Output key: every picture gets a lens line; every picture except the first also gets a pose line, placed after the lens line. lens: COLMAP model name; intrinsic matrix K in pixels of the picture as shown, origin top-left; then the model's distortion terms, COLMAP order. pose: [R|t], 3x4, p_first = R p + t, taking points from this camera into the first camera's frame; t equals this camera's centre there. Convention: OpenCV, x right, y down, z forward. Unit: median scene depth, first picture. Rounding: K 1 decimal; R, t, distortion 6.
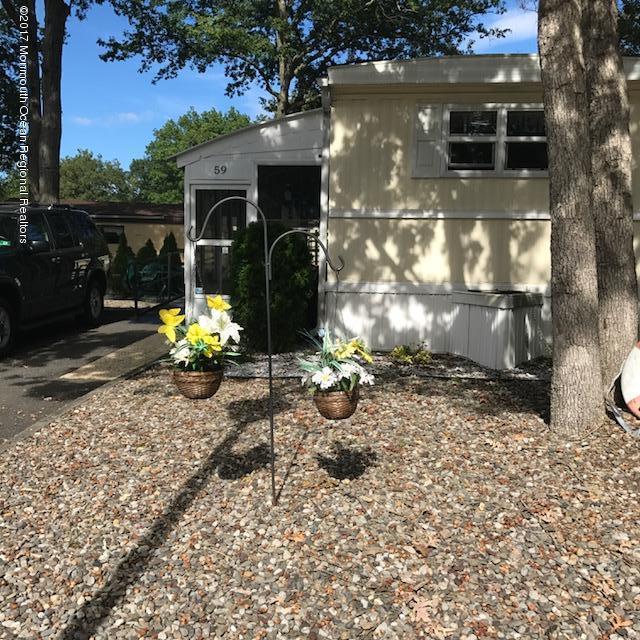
lens RADIAL K [[706.0, 0, 320.0], [0, 706.0, 320.0], [0, 0, 1]] dist [0.043431, -0.008971]
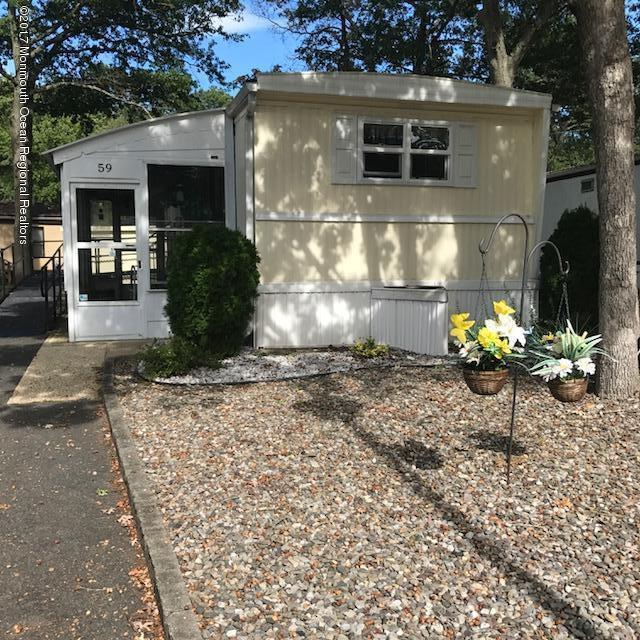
lens RADIAL K [[706.0, 0, 320.0], [0, 706.0, 320.0], [0, 0, 1]] dist [0.043431, -0.008971]
pose [[0.909475, -0.059215, 0.411520, -0.338398], [0.055977, 0.998233, 0.019926, -0.016896], [-0.411973, 0.004913, 0.911183, 0.036058]]
